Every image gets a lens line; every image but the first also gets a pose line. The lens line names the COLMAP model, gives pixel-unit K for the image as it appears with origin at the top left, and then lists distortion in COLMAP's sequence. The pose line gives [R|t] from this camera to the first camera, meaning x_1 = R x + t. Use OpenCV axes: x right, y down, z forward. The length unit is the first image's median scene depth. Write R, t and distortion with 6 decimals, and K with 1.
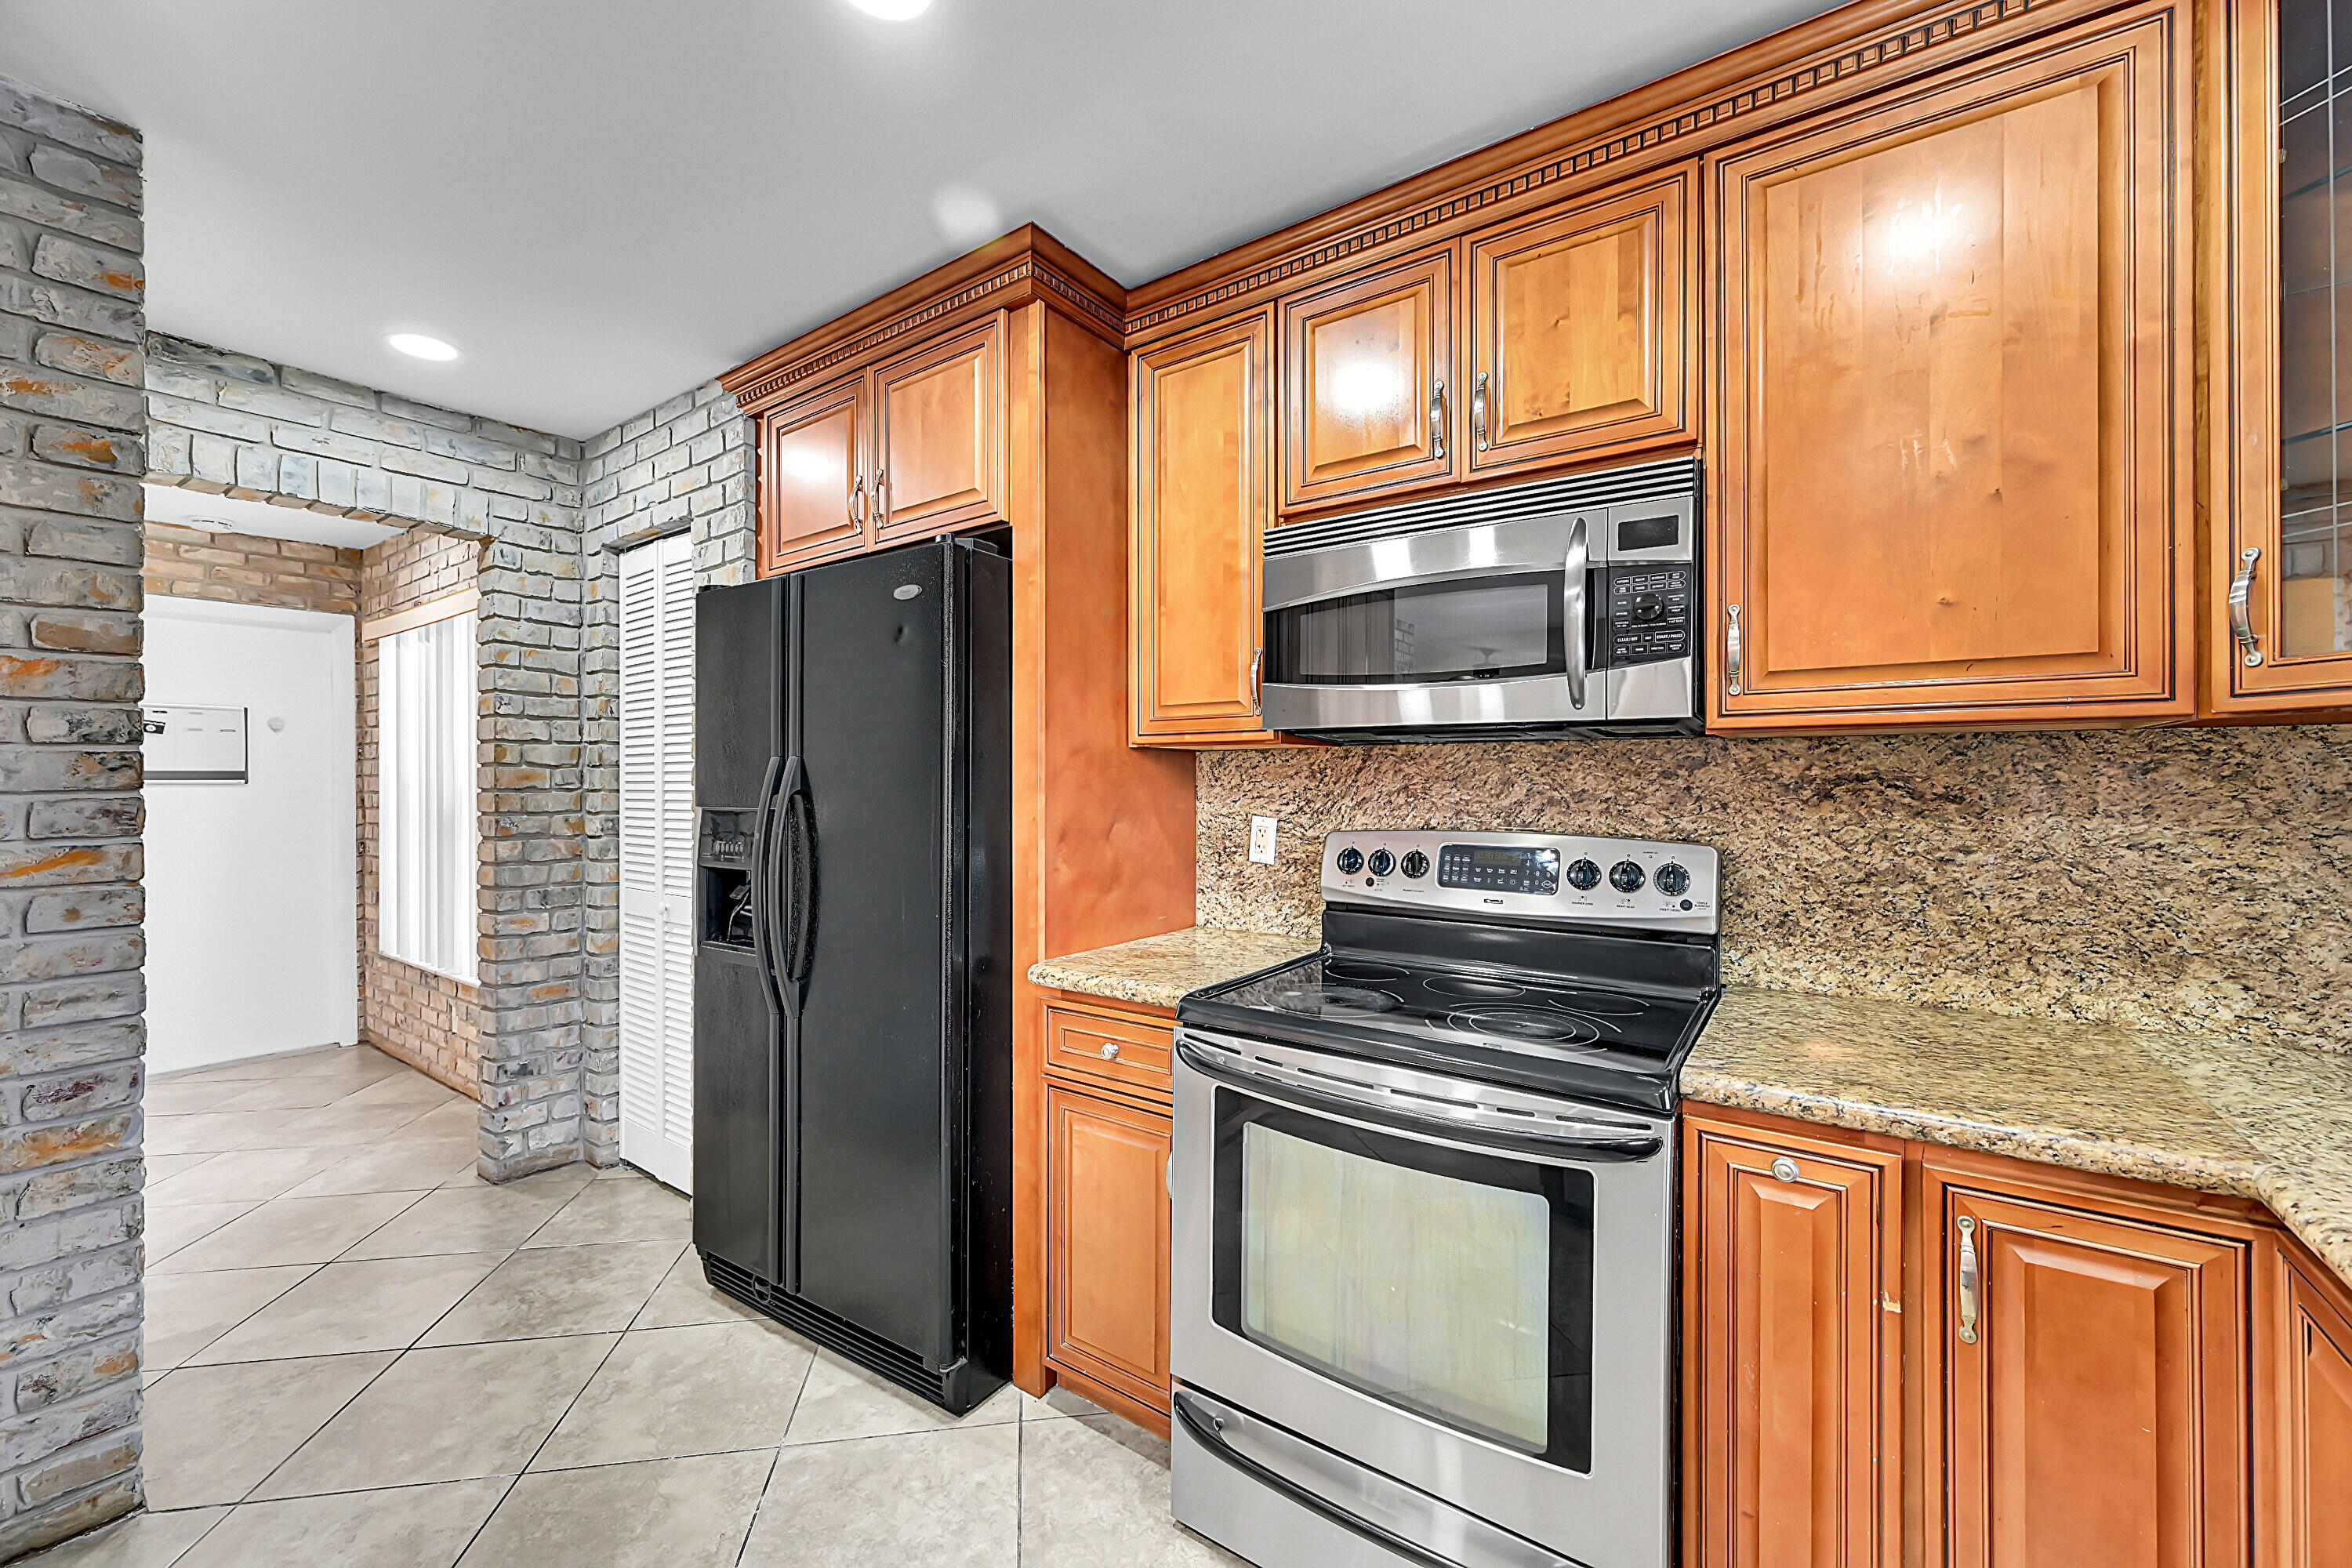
lens RADIAL K [[926.8, 0, 1172.3], [0, 926.8, 782.6], [0, 0, 1]] dist [-0.001523, -0.000060]
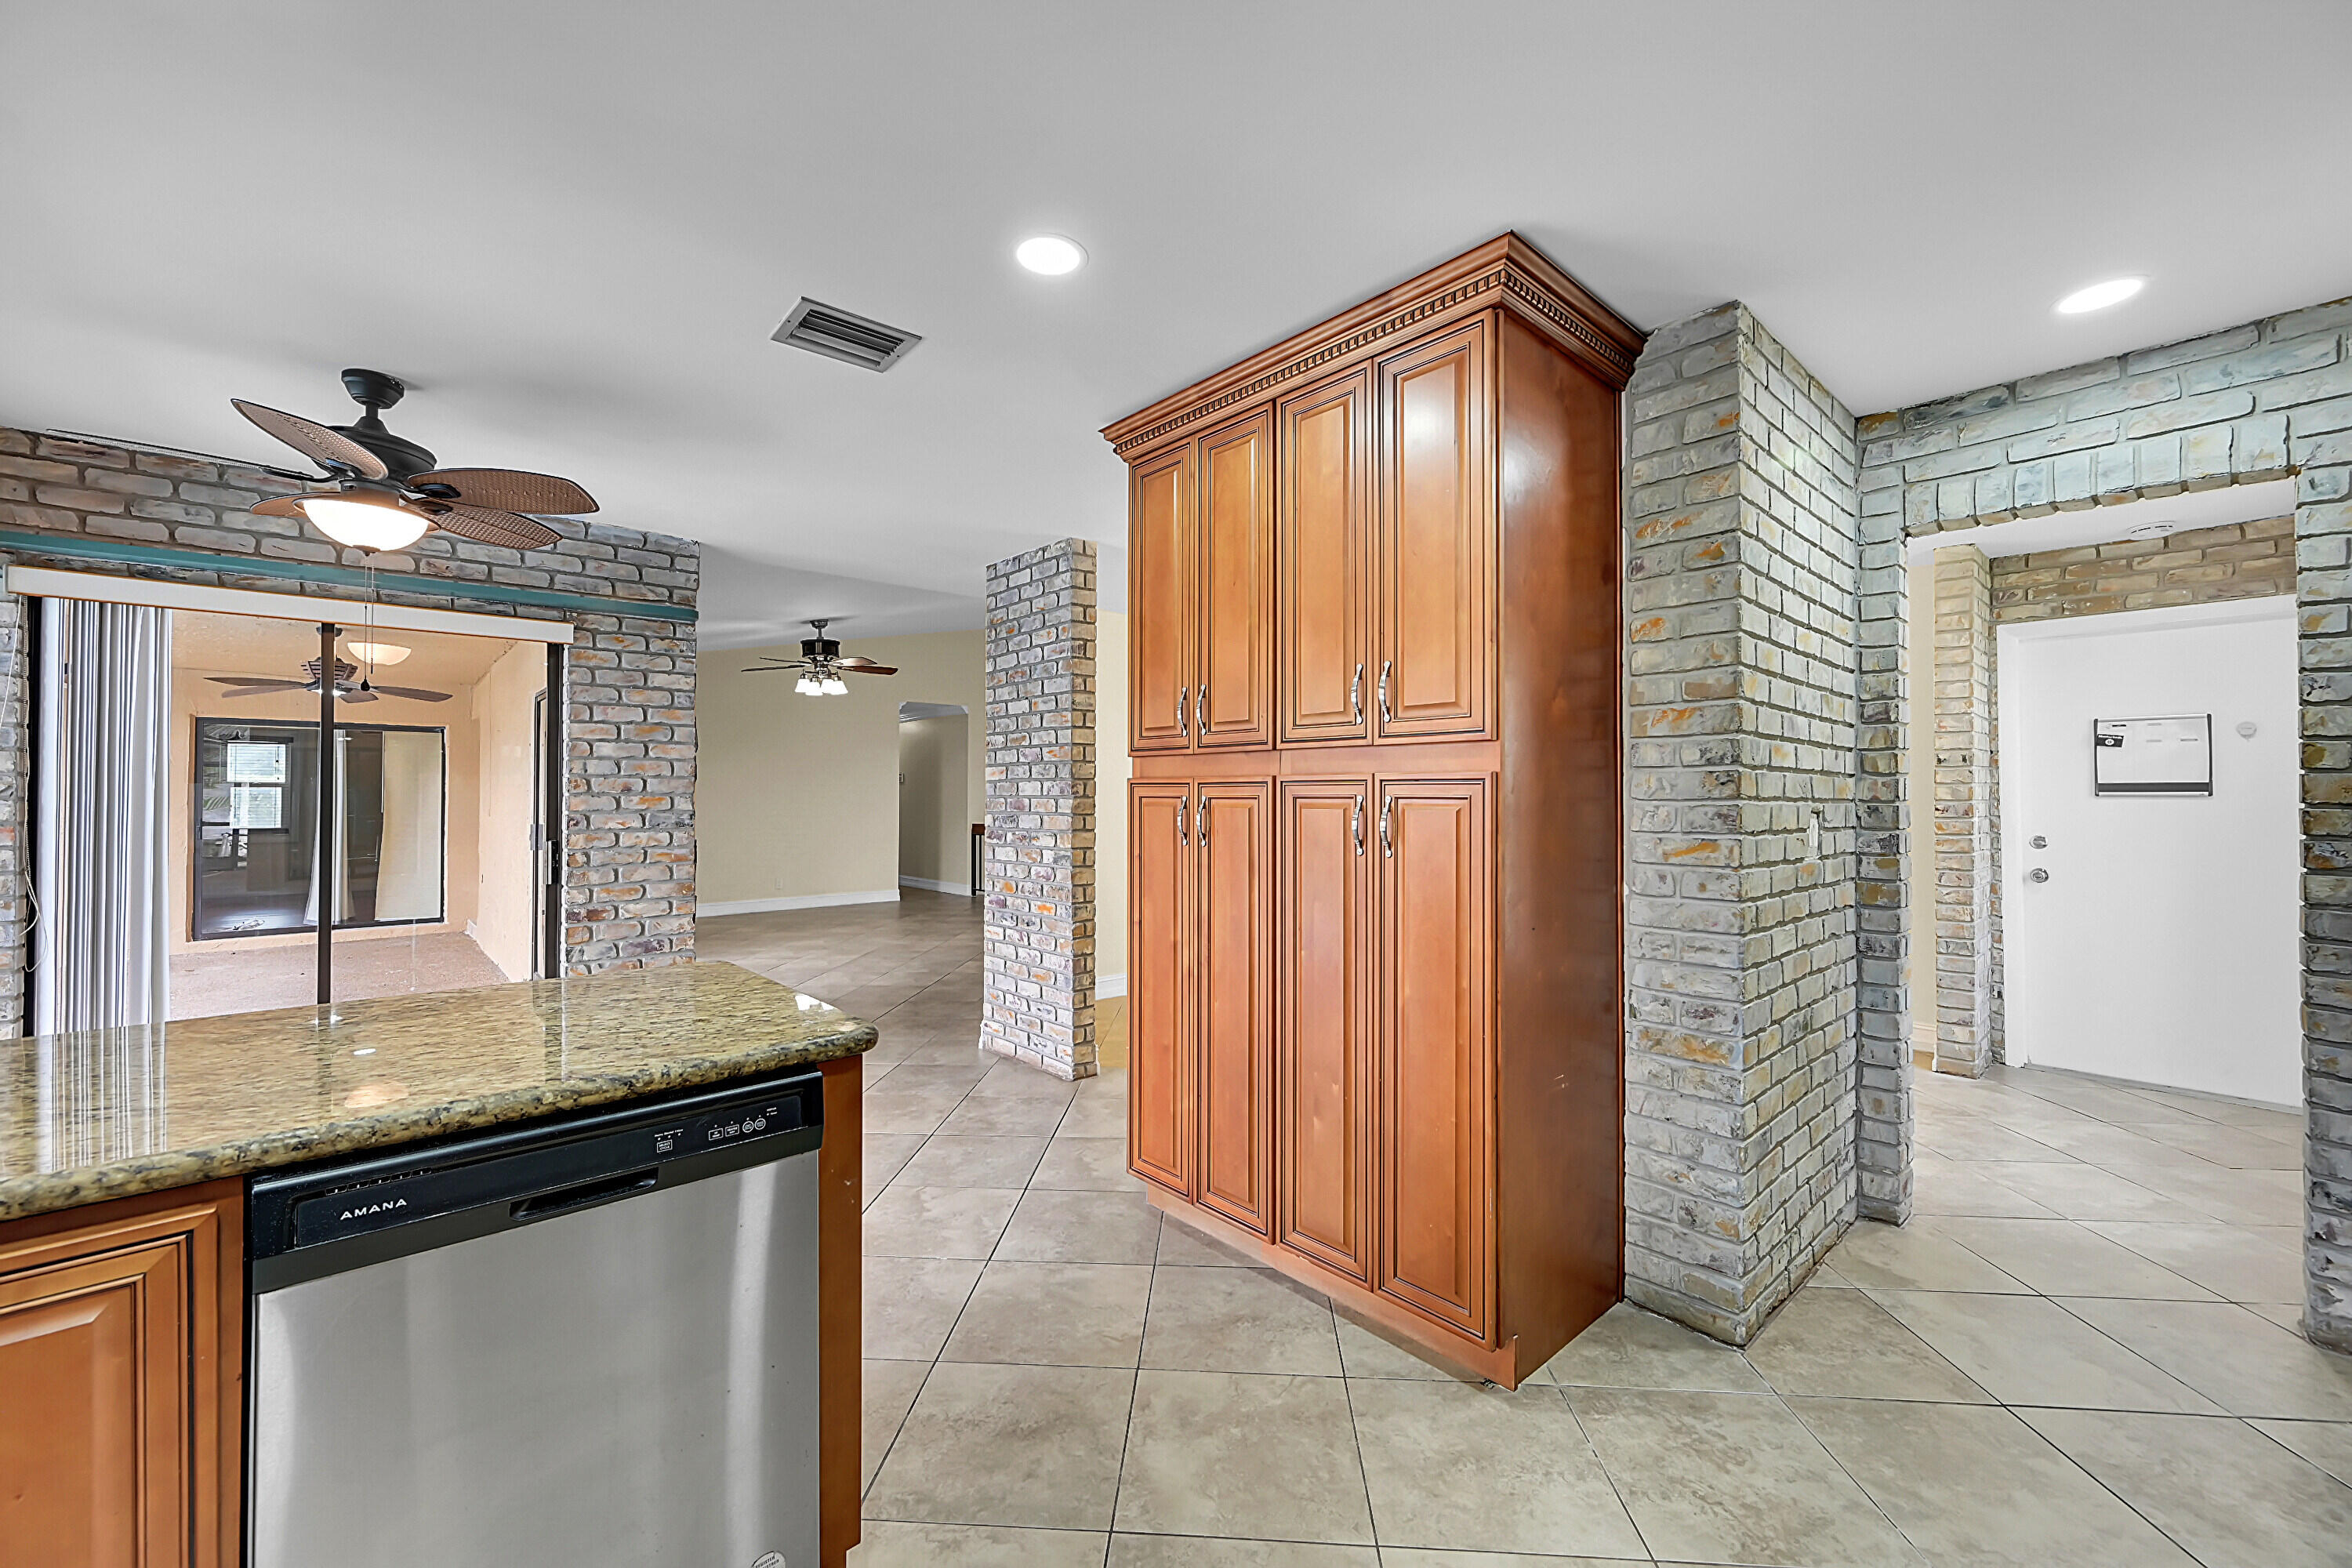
lens RADIAL K [[926.8, 0, 1173.8], [0, 926.8, 783.0], [0, 0, 1]] dist [-0.001523, -0.000060]
pose [[-0.221625, -0.010182, -0.975079, 0.225641], [-0.002868, 0.999948, -0.009790, 0.000233], [0.975128, 0.000627, -0.221642, 0.332321]]
